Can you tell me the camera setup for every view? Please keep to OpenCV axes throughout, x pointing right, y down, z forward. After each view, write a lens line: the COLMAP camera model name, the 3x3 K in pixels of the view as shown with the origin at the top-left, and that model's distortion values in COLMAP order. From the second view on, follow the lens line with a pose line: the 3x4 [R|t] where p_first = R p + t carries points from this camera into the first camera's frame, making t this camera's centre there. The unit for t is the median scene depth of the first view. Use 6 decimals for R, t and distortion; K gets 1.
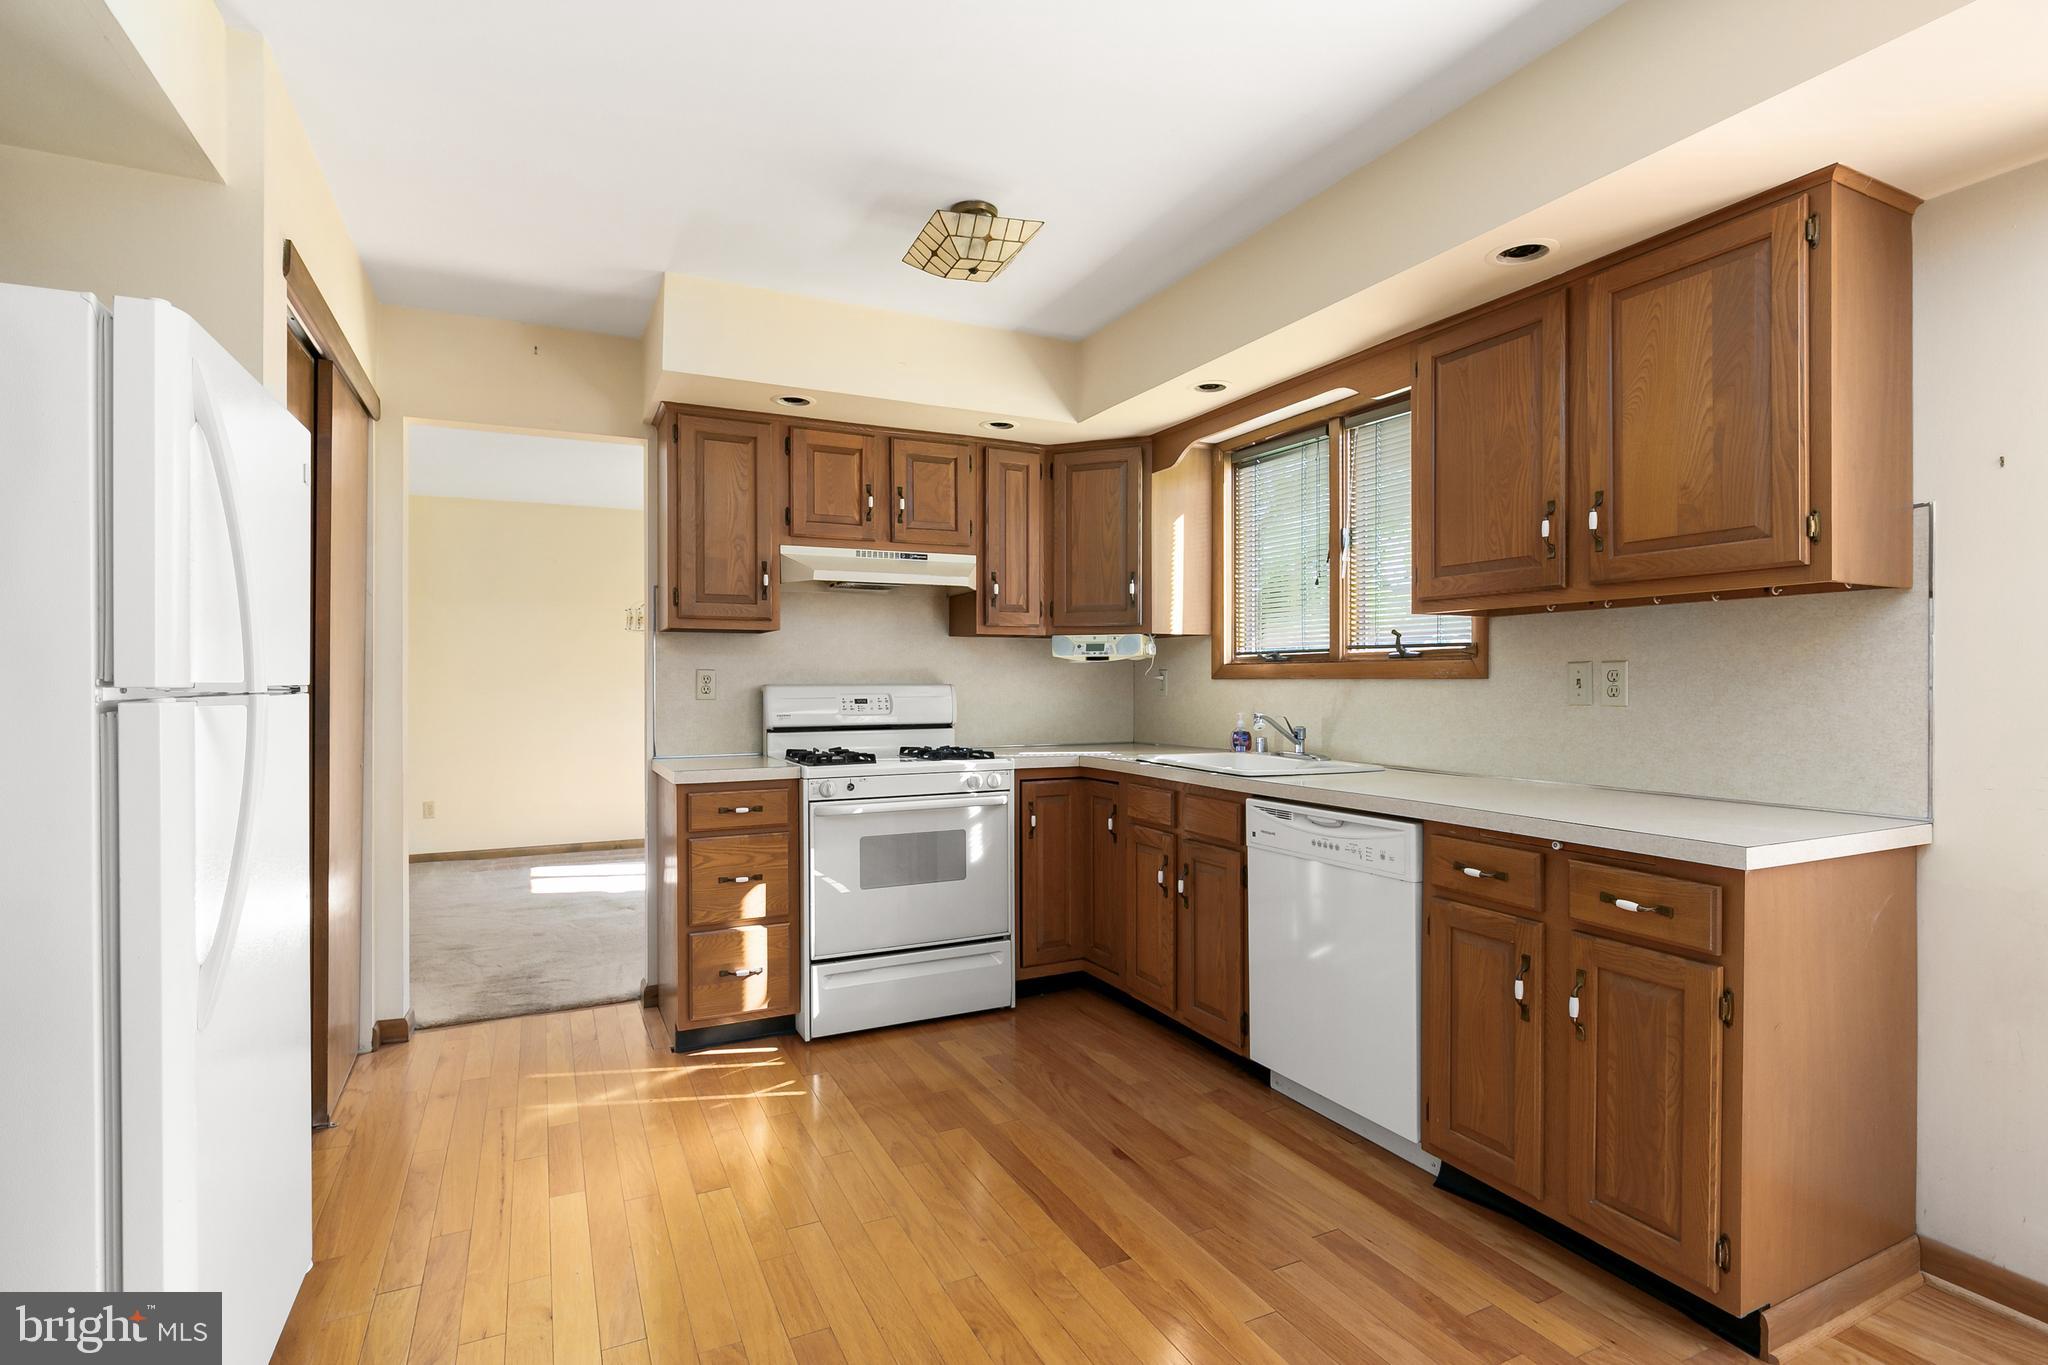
lens RADIAL K [[990.2, 0, 1027.0], [0, 990.2, 683.9], [0, 0, 1]] dist [-0.000505, -0.000168]
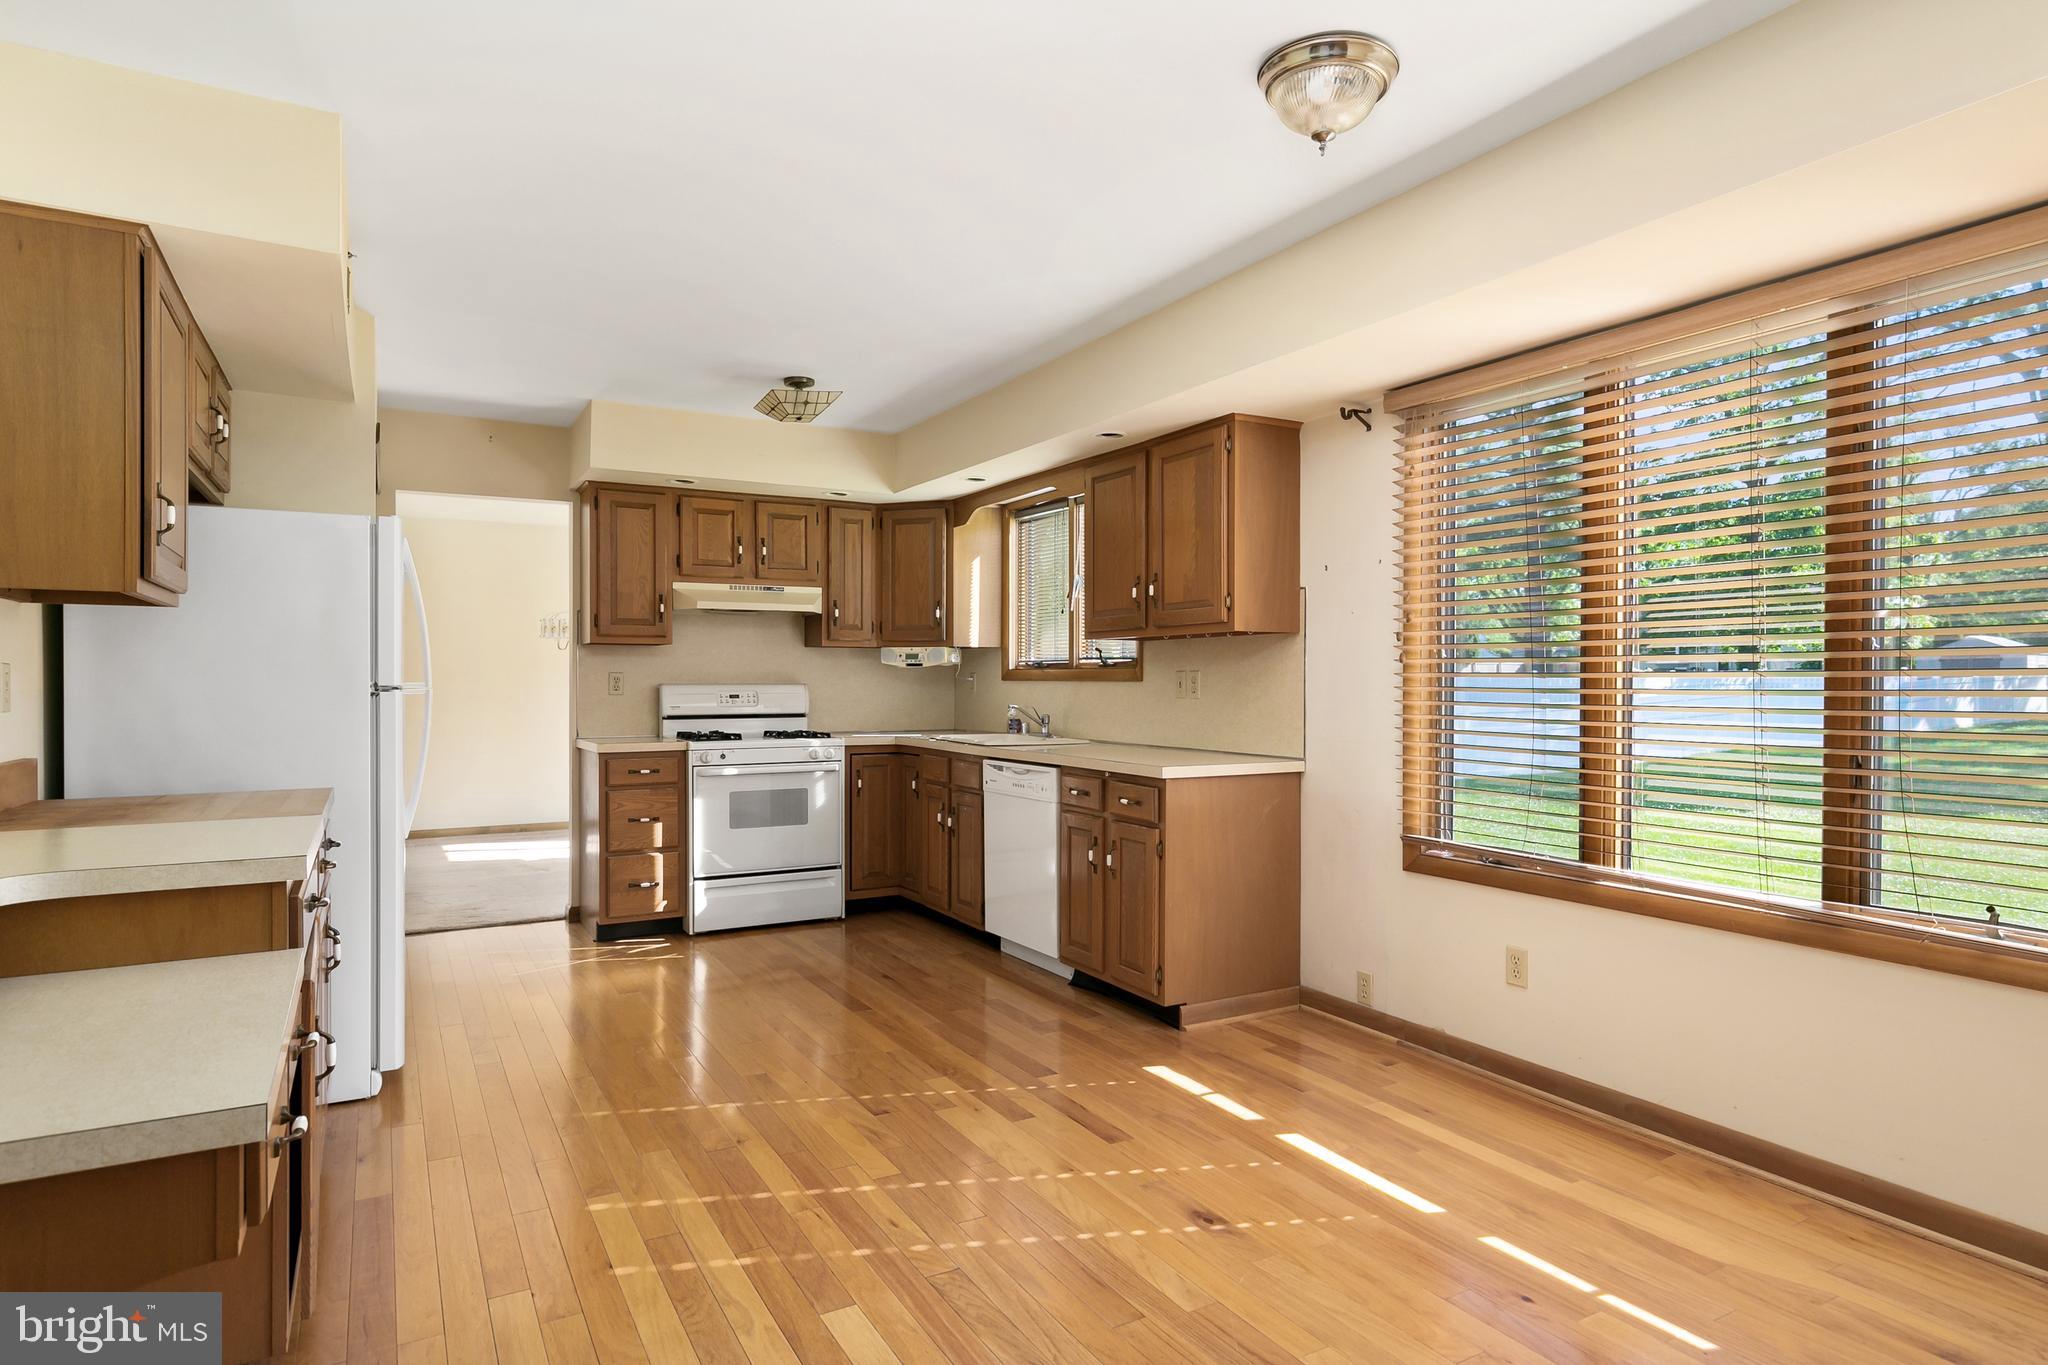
lens RADIAL K [[1137.4, 0, 1024.0], [0, 1137.4, 682.5], [0, 0, 1]] dist [0.002932, -0.000463]
pose [[0.998529, 0.002537, 0.054157, 0.152654], [-0.002510, 0.999997, -0.000560, -0.001503], [-0.054158, 0.000423, 0.998532, -0.604279]]
